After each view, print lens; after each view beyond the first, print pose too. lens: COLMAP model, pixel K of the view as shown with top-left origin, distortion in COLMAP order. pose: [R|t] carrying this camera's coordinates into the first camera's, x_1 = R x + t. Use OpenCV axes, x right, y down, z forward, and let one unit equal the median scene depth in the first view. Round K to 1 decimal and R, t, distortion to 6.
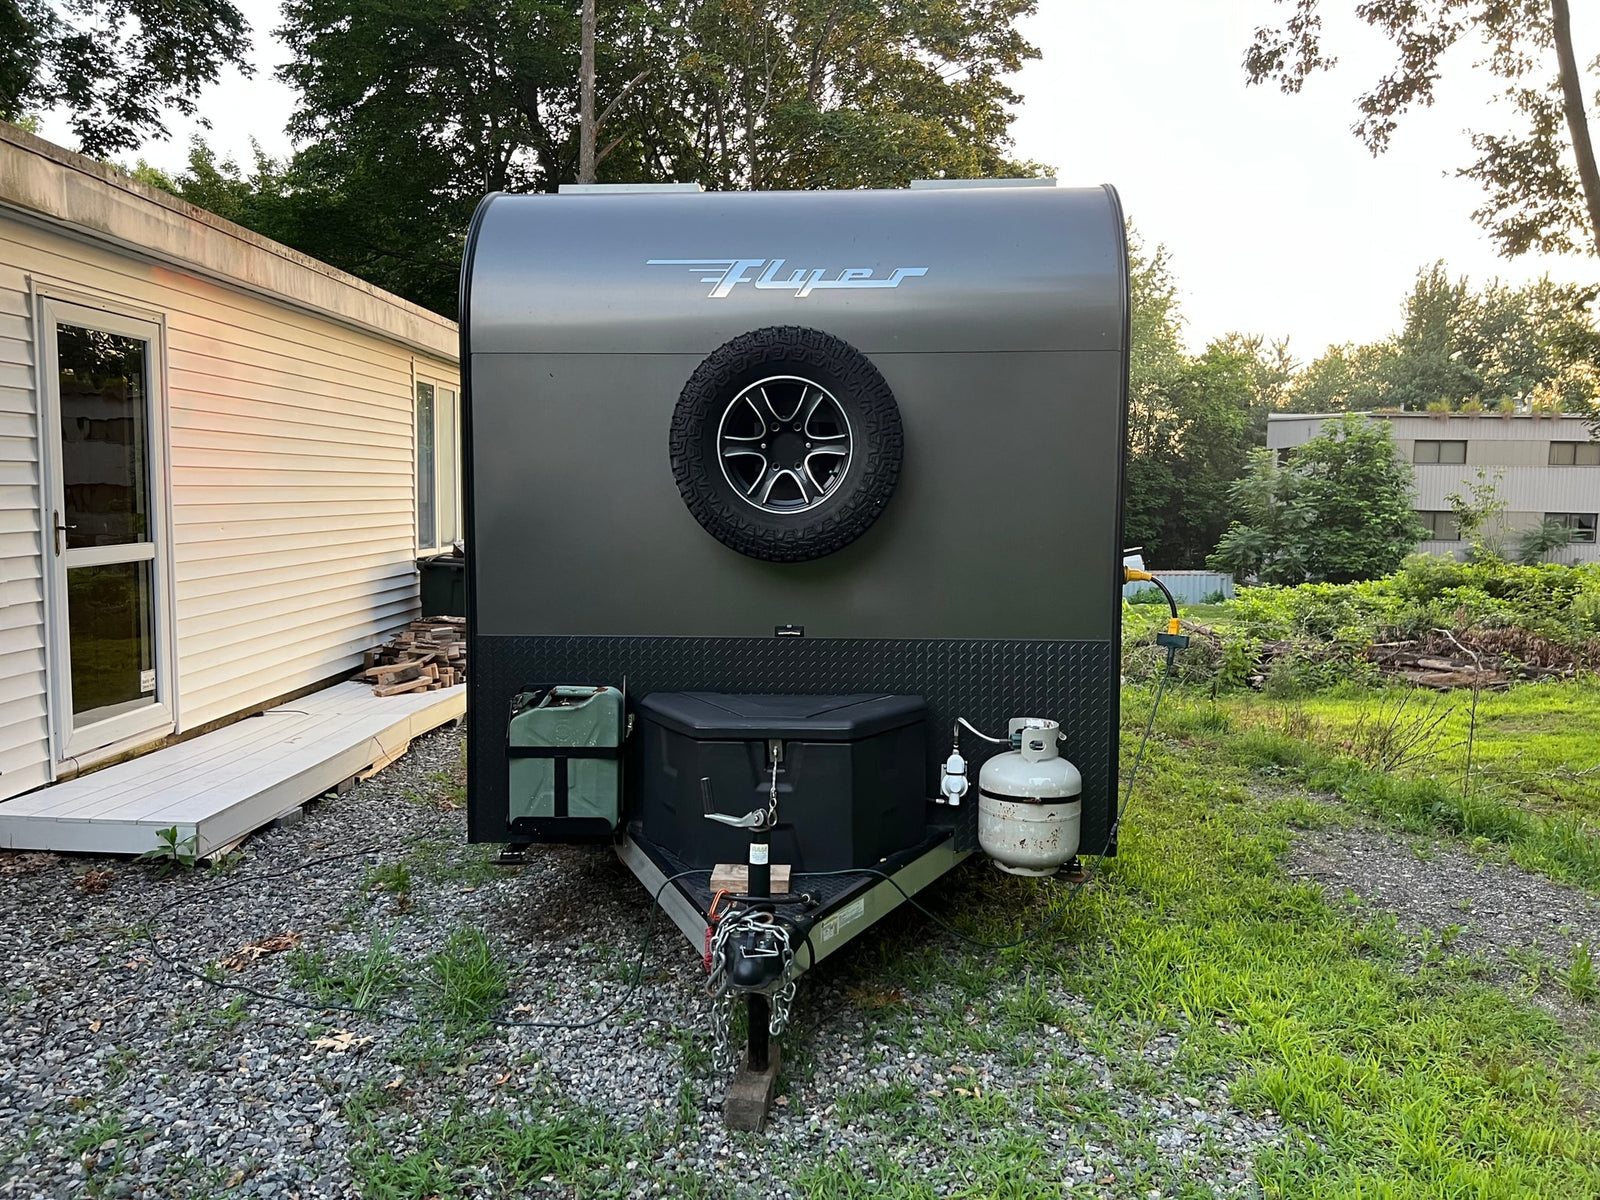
lens RADIAL K [[1217.6, 0, 804.7], [0, 1217.6, 596.0], [0, 0, 1]] dist [0.037272, -0.019002]
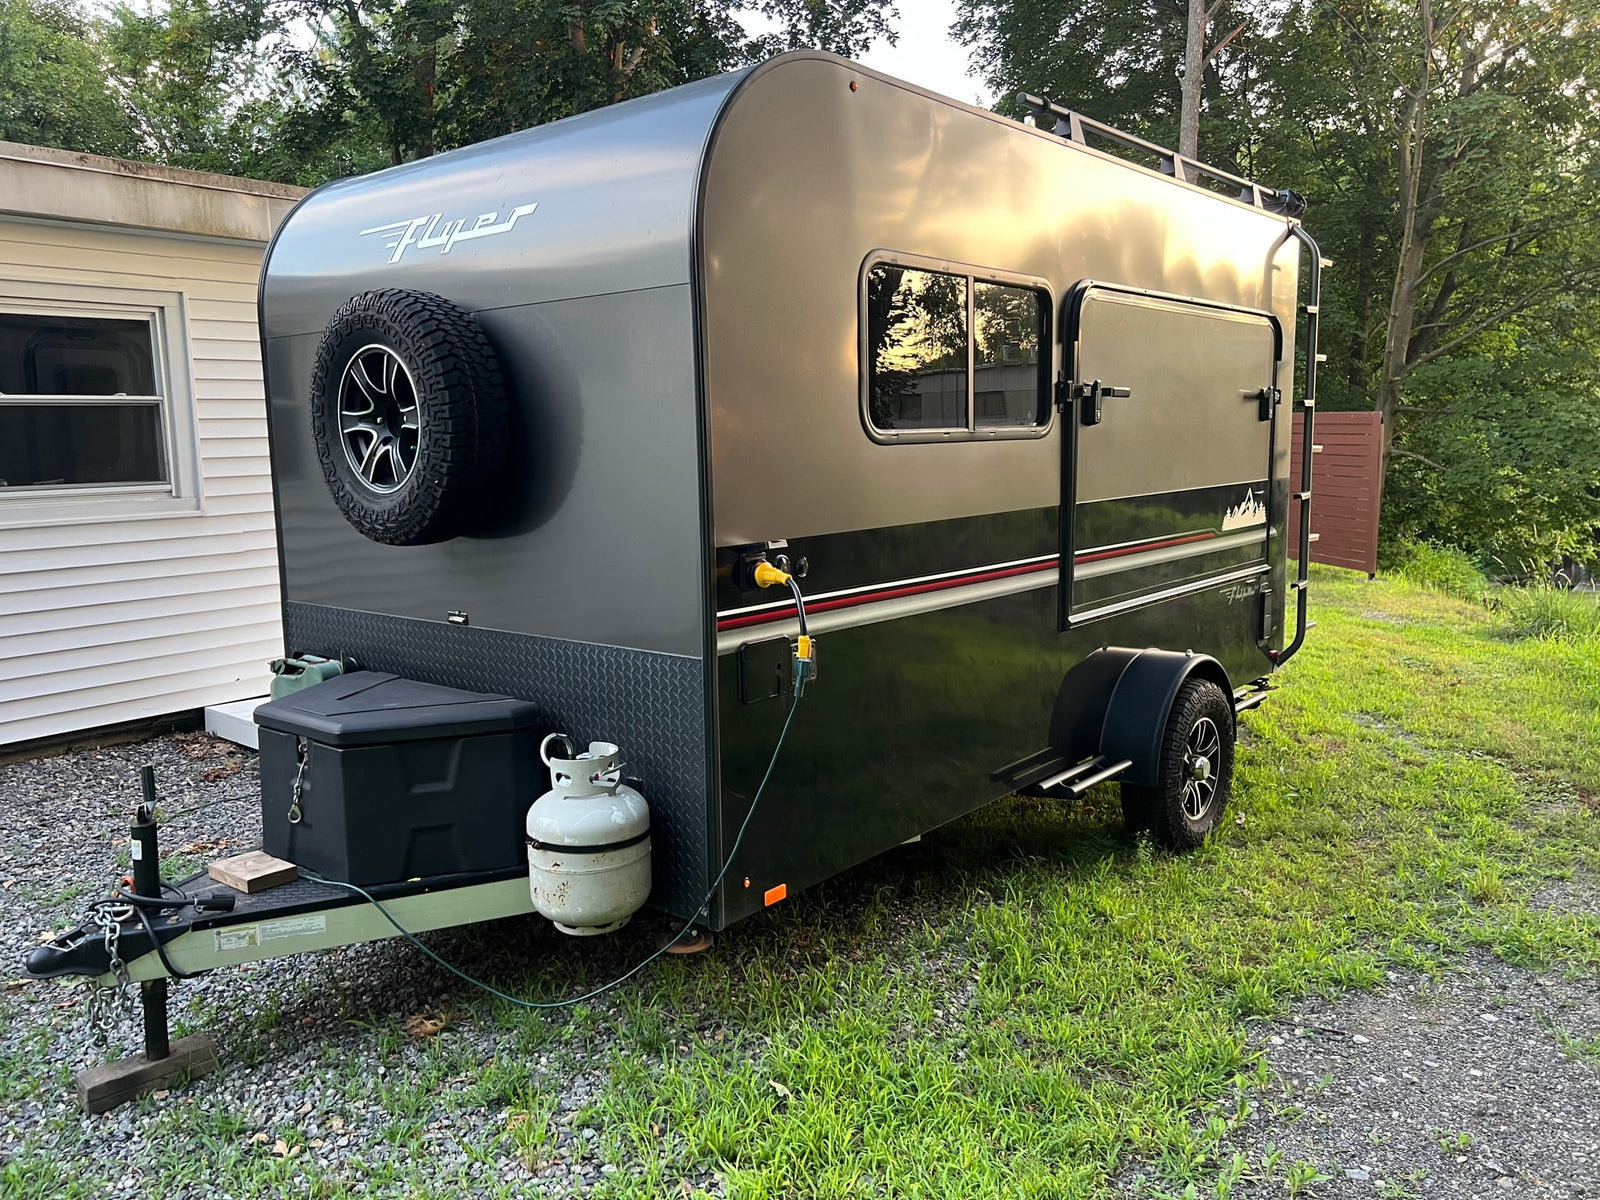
lens RADIAL K [[1217.6, 0, 804.6], [0, 1217.6, 597.9], [0, 0, 1]] dist [0.037272, -0.019002]
pose [[0.805231, 0.062292, -0.589680, 0.746054], [-0.028500, 0.997383, 0.066443, -0.055521], [0.592275, -0.036696, 0.804900, 0.404540]]
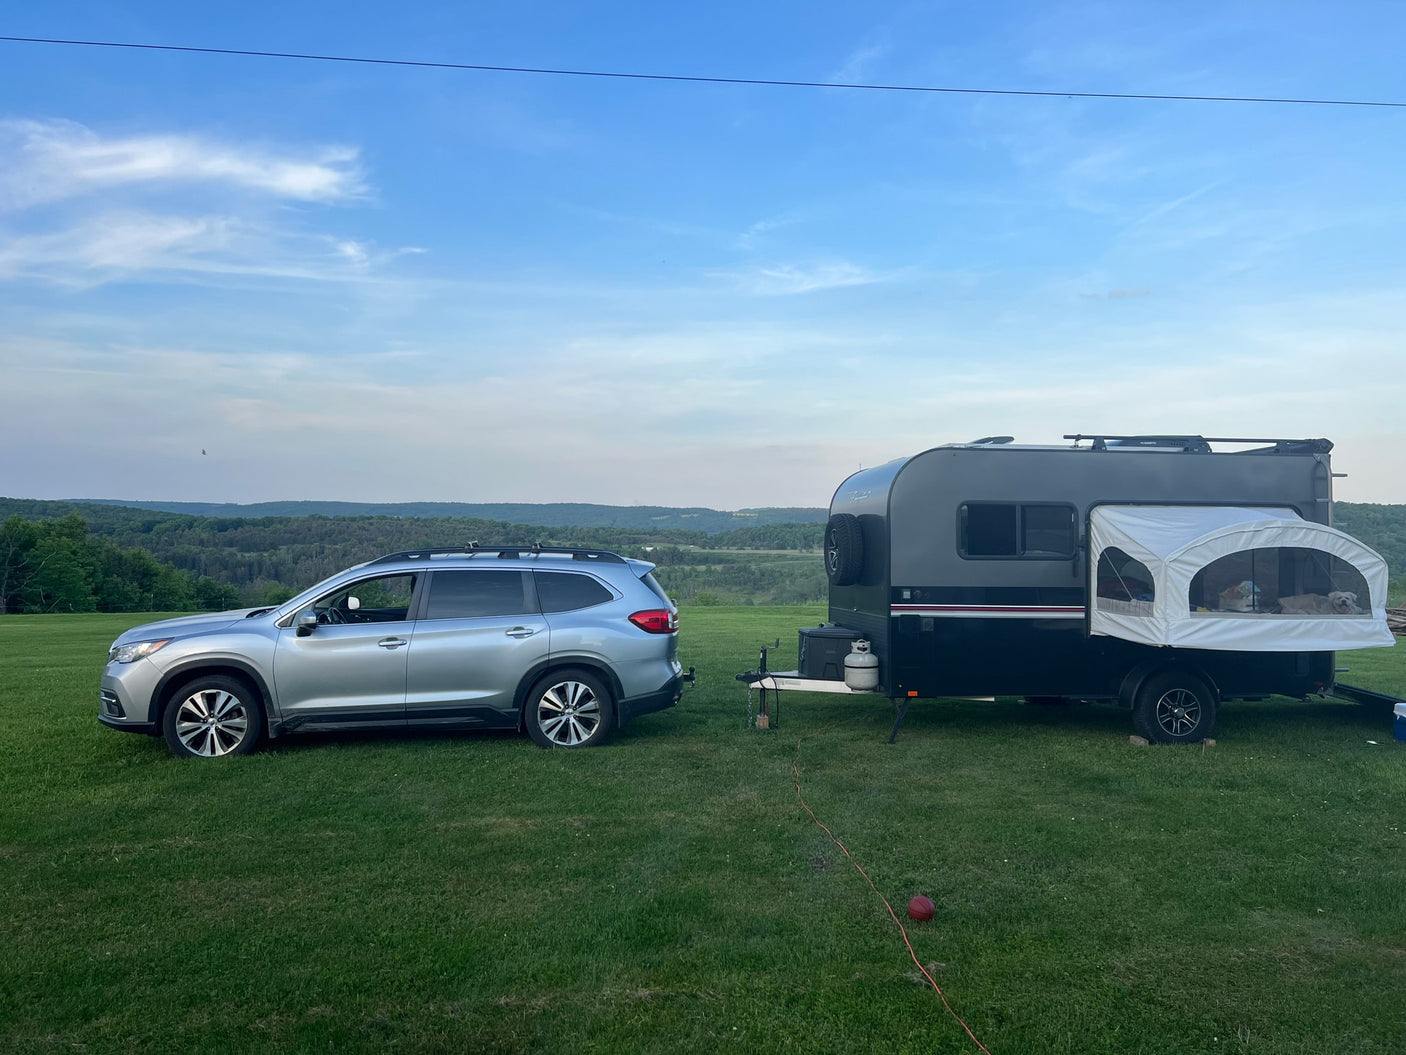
lens RADIAL K [[1070.0, 0, 703.5], [0, 1070.0, 527.4], [0, 0, 1]] dist [0.037272, -0.019002]
pose [[0.173862, -0.038296, -0.984025, 2.620375], [-0.085025, 0.994928, -0.053743, -0.000256], [0.981093, 0.093011, 0.169724, 0.136361]]
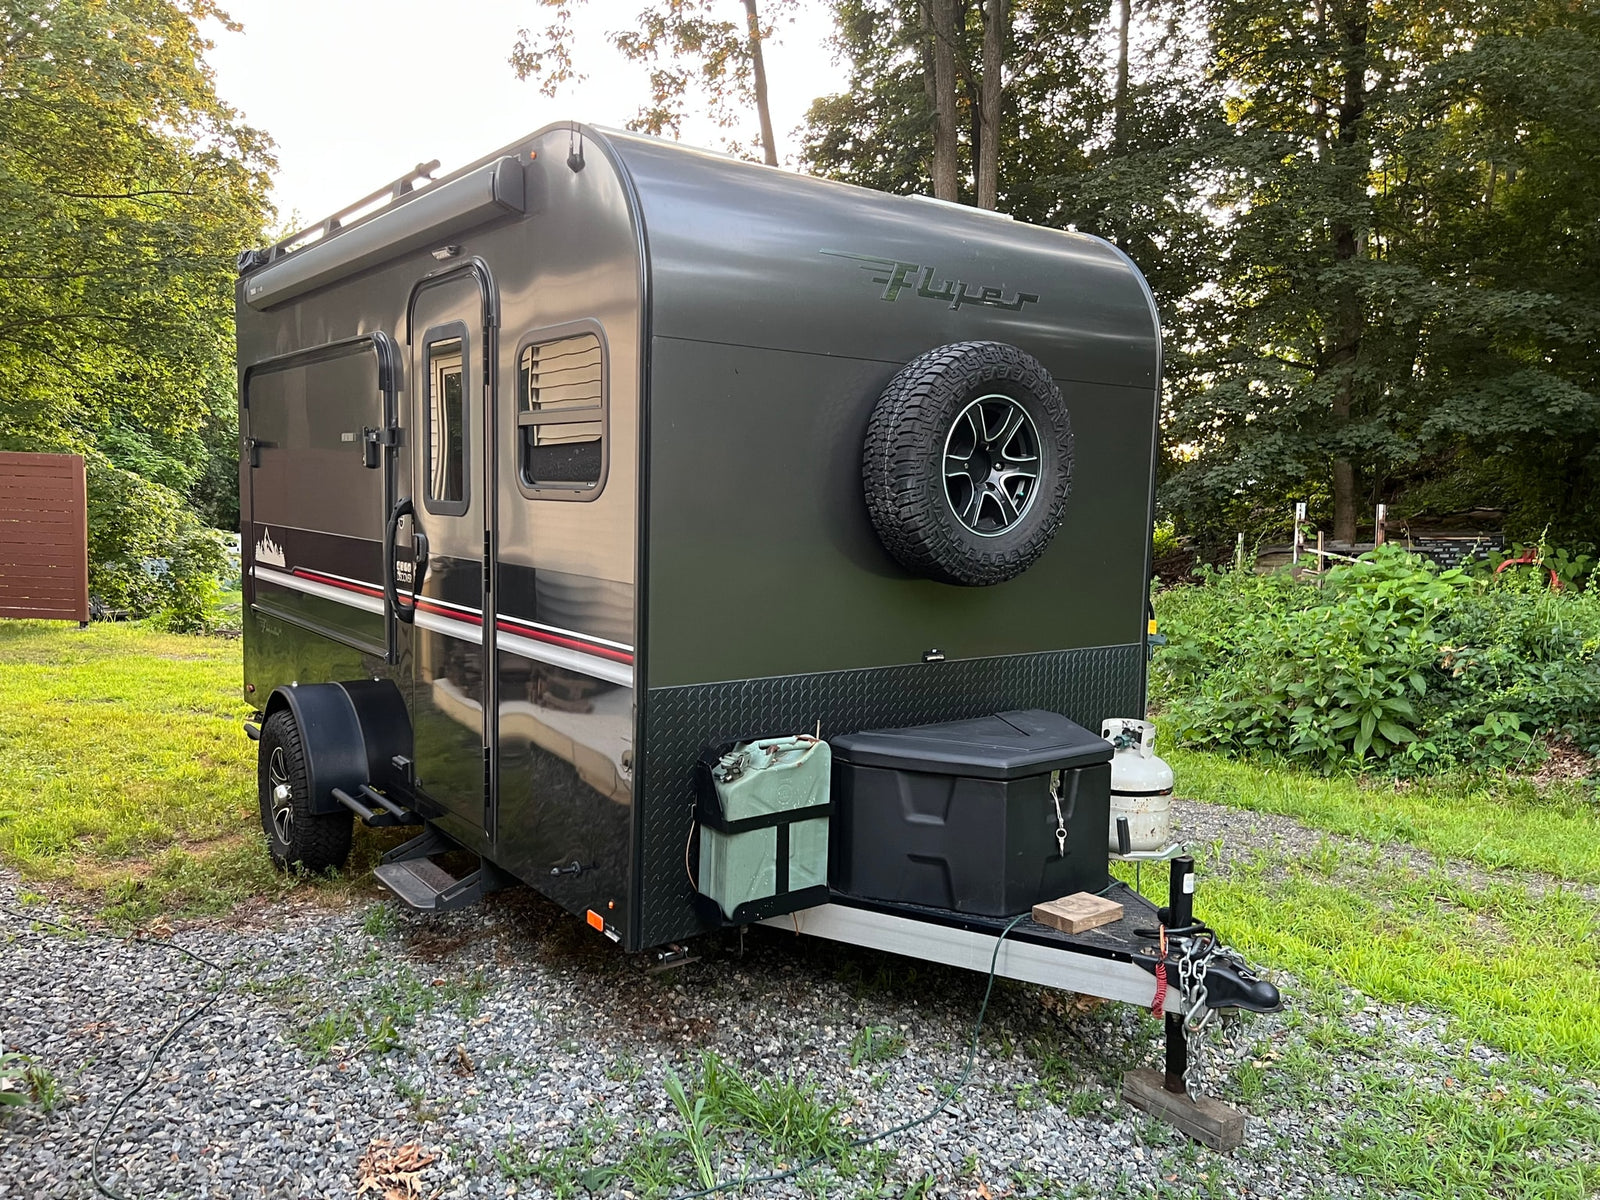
lens RADIAL K [[1217.6, 0, 806.5], [0, 1217.6, 600.8], [0, 0, 1]] dist [0.037272, -0.019002]
pose [[0.762064, -0.048155, 0.645709, -0.707128], [0.034238, 0.998832, 0.034082, -0.050662], [-0.646596, -0.003865, 0.762823, 0.328638]]
